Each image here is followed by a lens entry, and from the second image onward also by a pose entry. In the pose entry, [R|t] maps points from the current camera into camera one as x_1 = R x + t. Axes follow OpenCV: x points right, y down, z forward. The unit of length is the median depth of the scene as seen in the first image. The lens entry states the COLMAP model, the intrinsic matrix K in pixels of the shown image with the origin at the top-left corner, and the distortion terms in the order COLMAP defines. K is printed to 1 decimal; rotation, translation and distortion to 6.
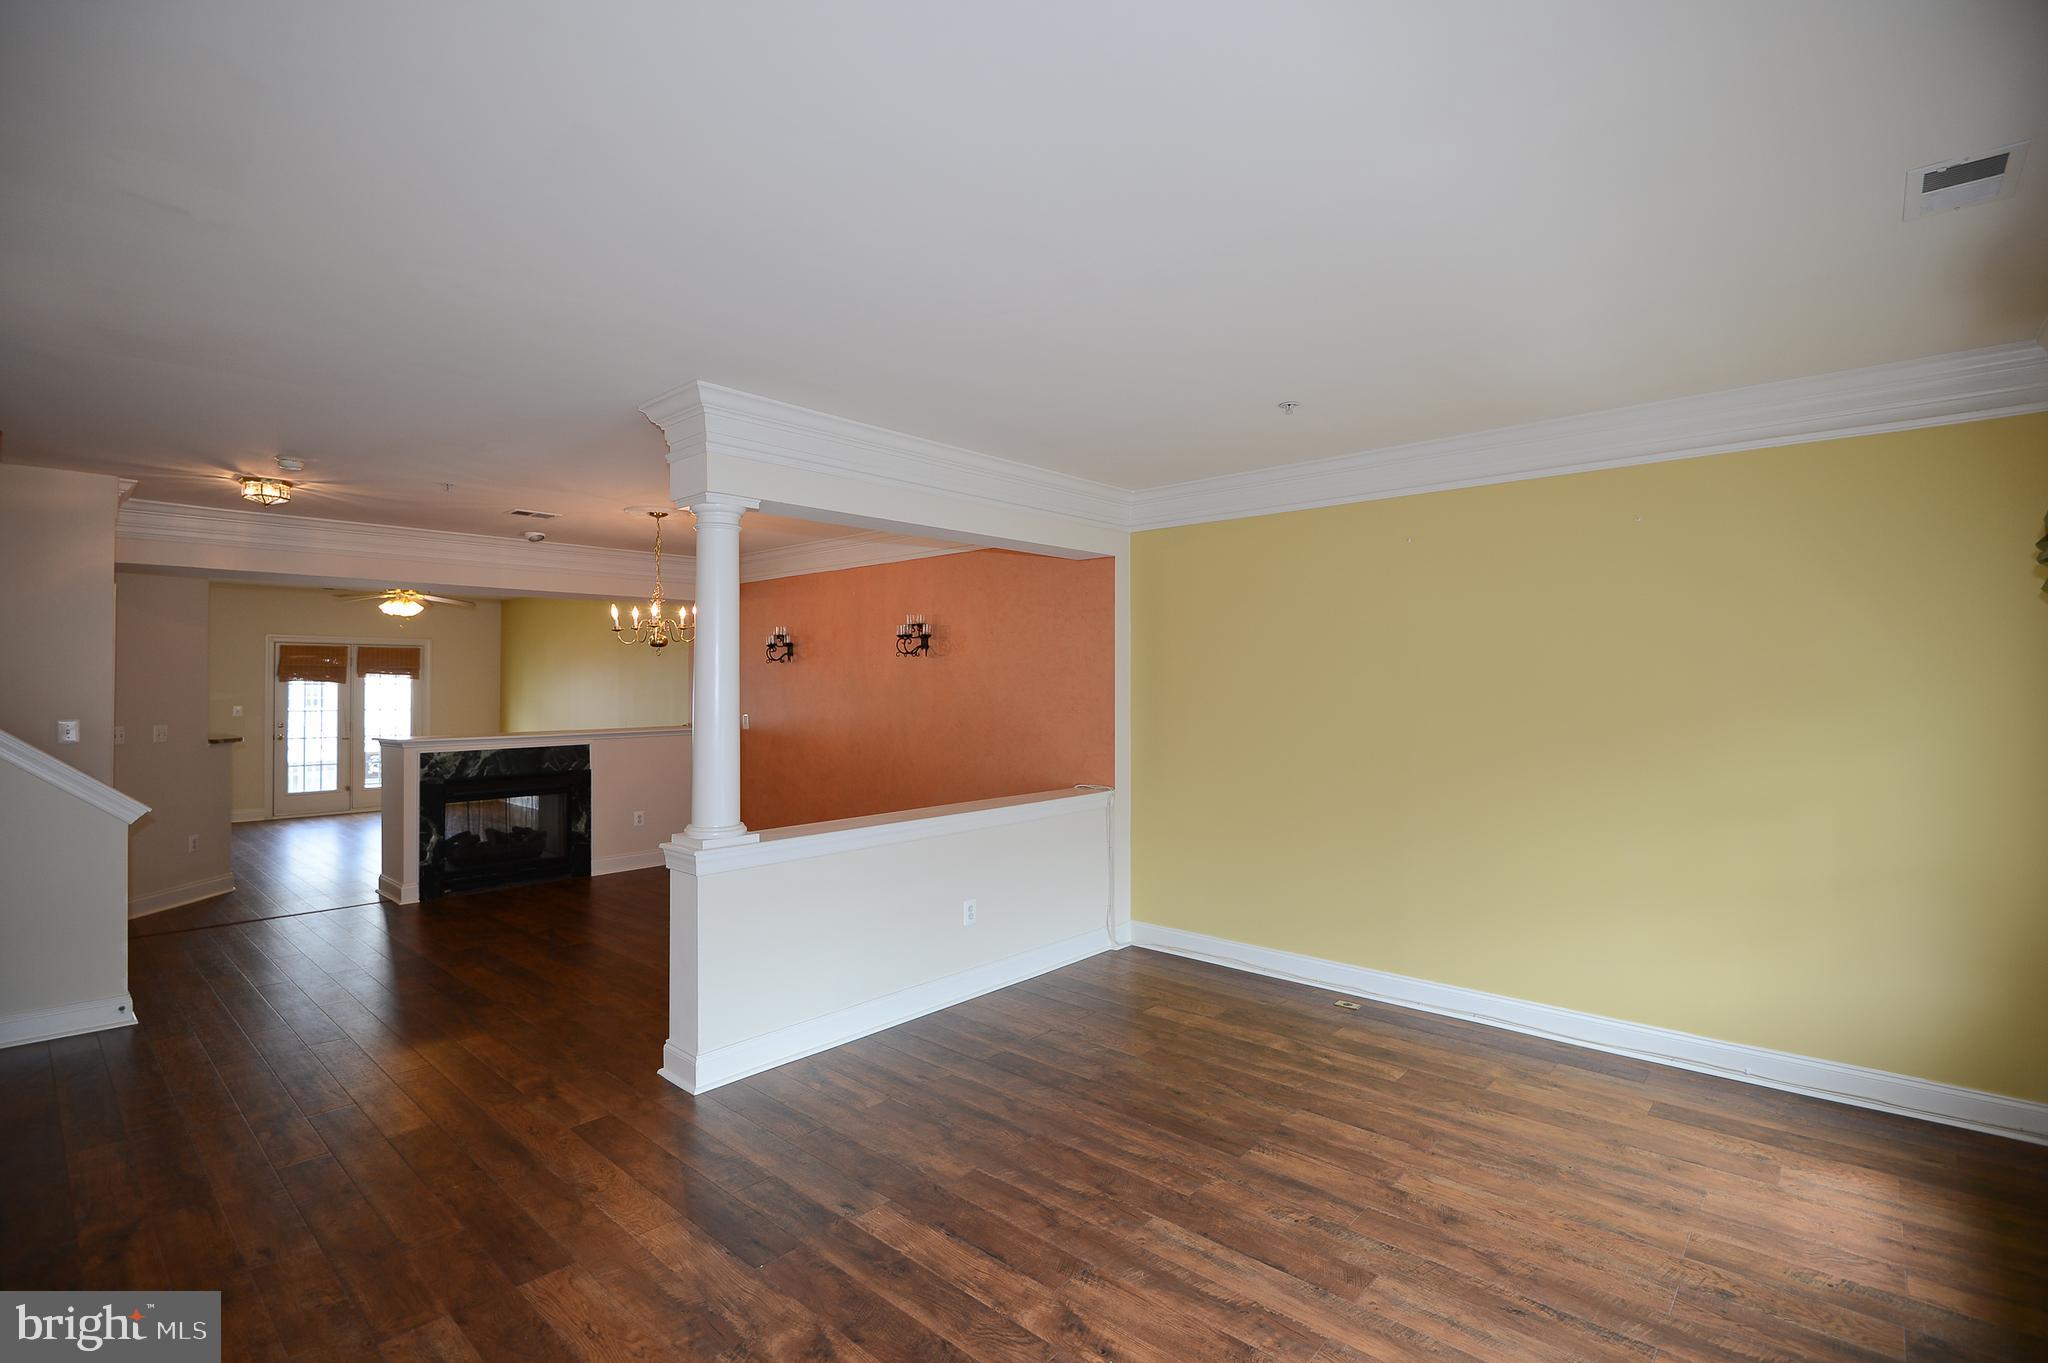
lens RADIAL K [[936.8, 0, 1025.7], [0, 936.8, 680.1], [0, 0, 1]] dist [-0.011685, -0.004137]
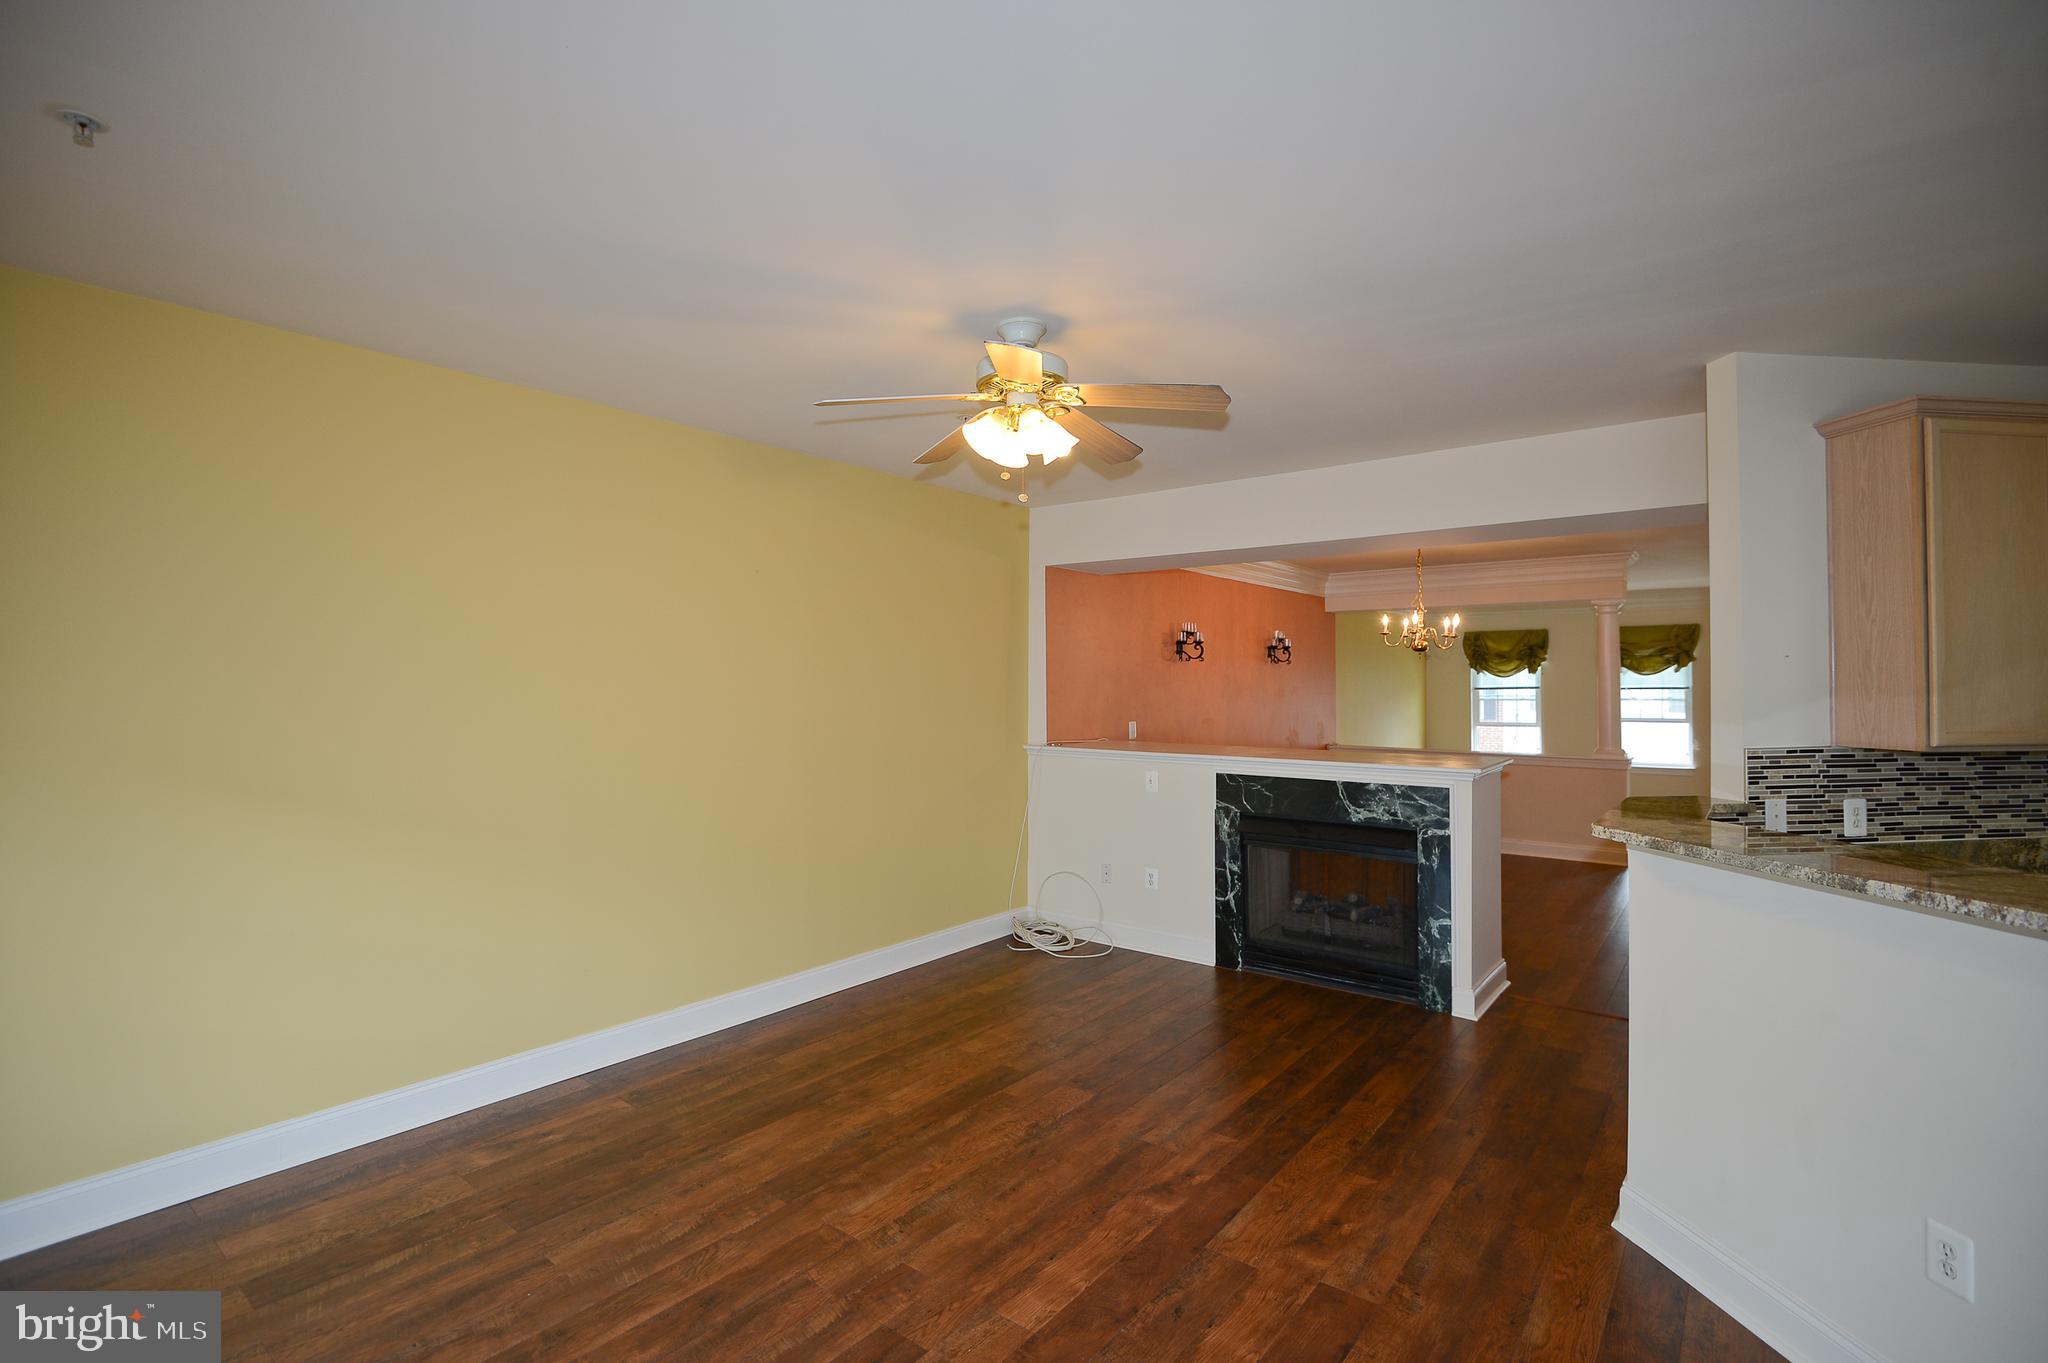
lens RADIAL K [[936.8, 0, 1019.6], [0, 936.8, 687.2], [0, 0, 1]] dist [-0.011685, -0.004137]
pose [[-0.063594, 0.002691, 0.997972, -1.962066], [-0.003151, 0.999991, -0.002897, 0.015310], [-0.997971, -0.003329, -0.063585, 2.038403]]
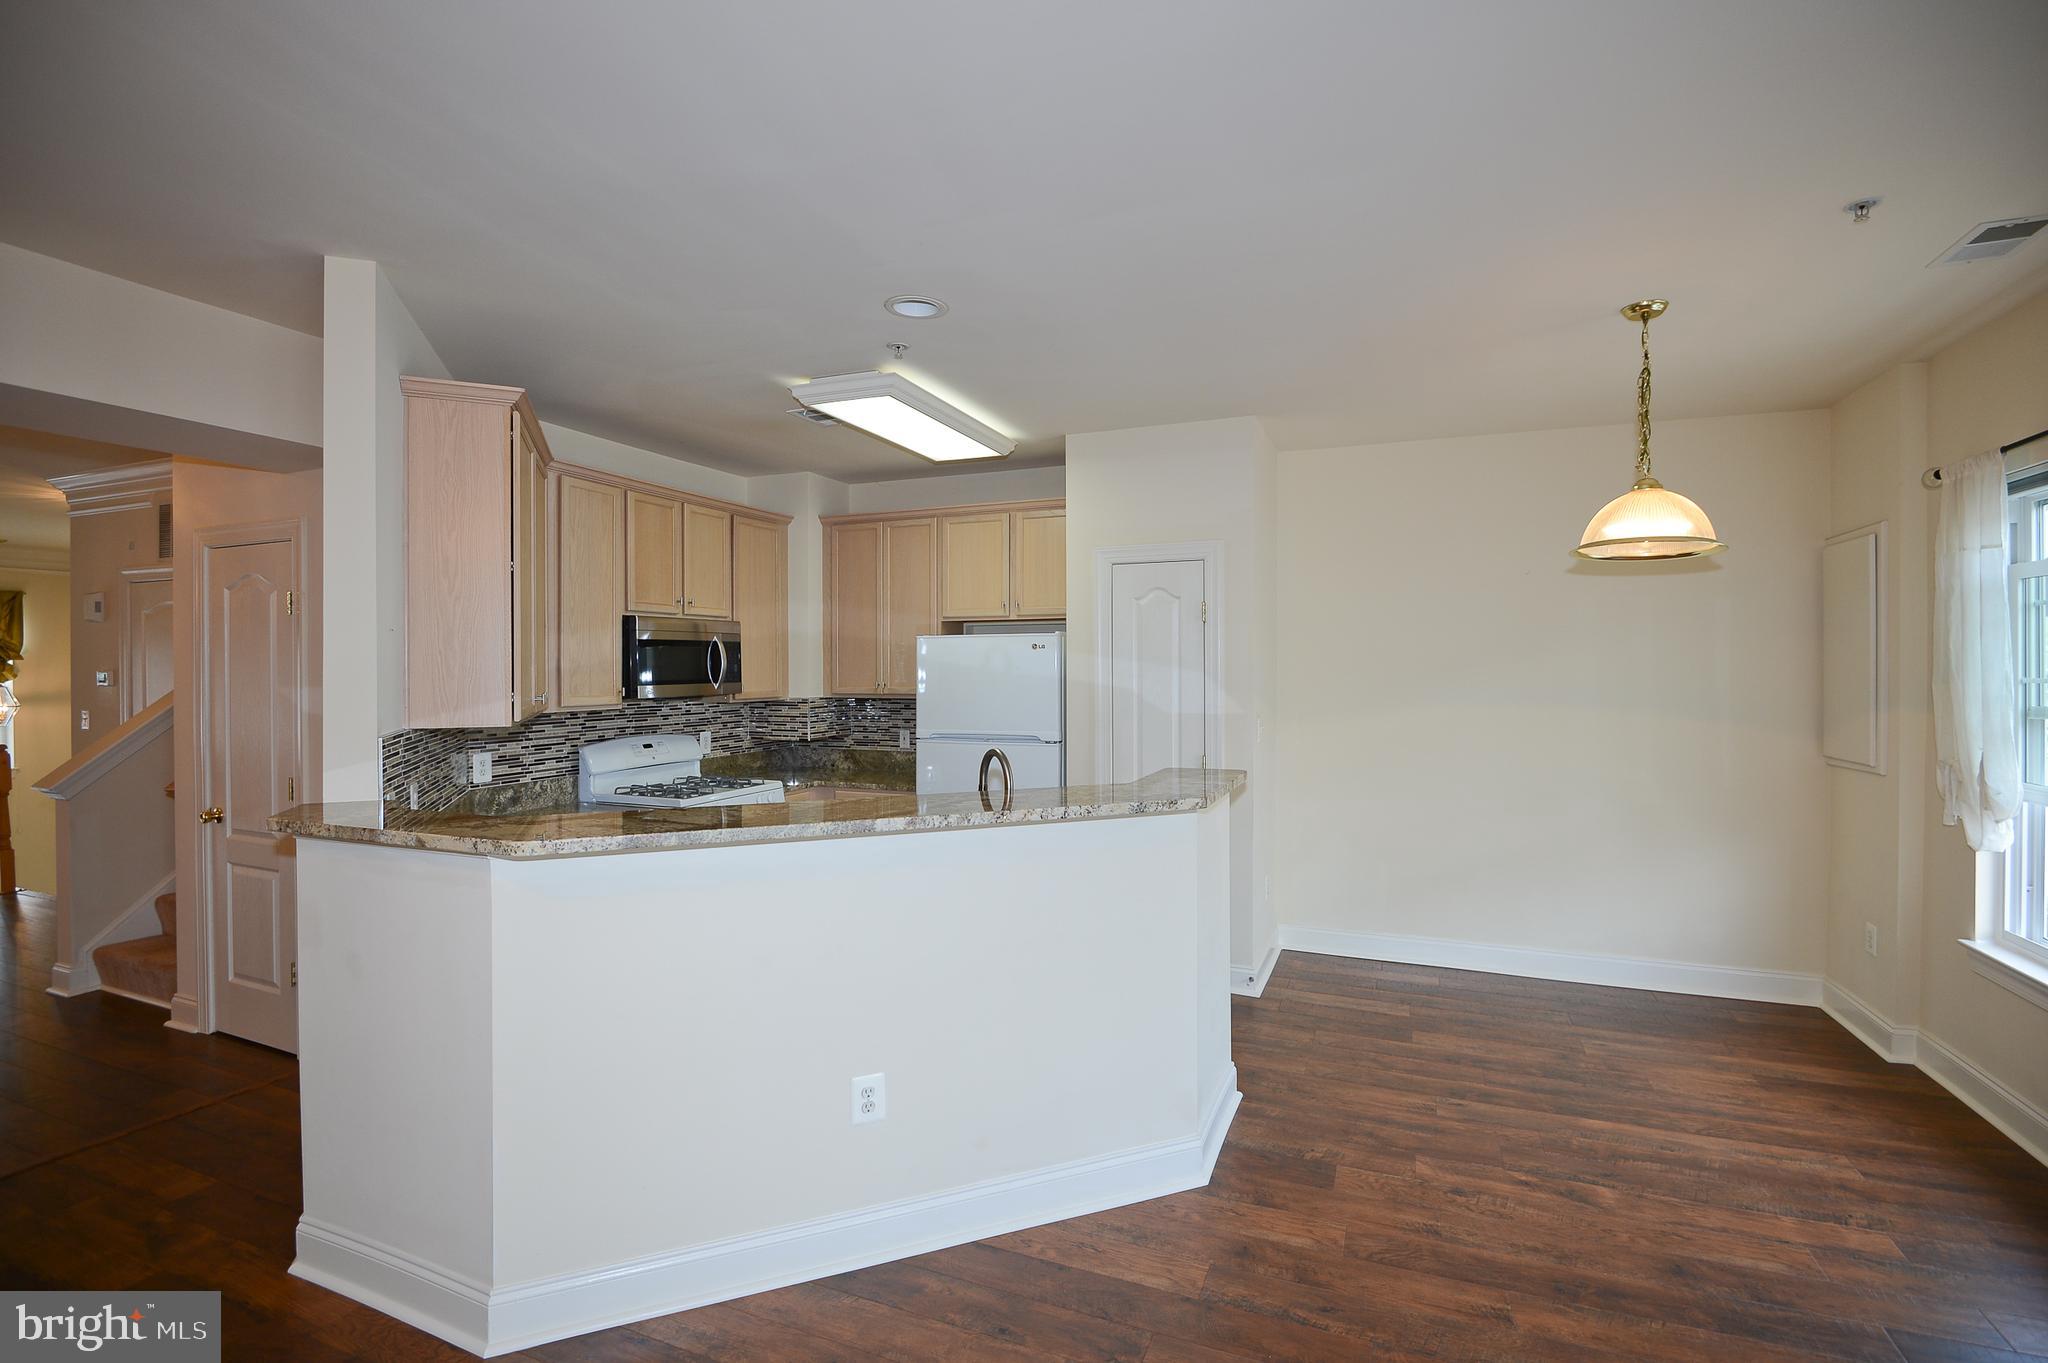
lens RADIAL K [[936.8, 0, 1024.3], [0, 936.8, 676.4], [0, 0, 1]] dist [-0.011685, -0.004137]
pose [[-0.942453, 0.004213, -0.334312, -1.518310], [0.003611, 0.999991, 0.002423, 0.018955], [0.334319, 0.001077, -0.942460, 2.137128]]
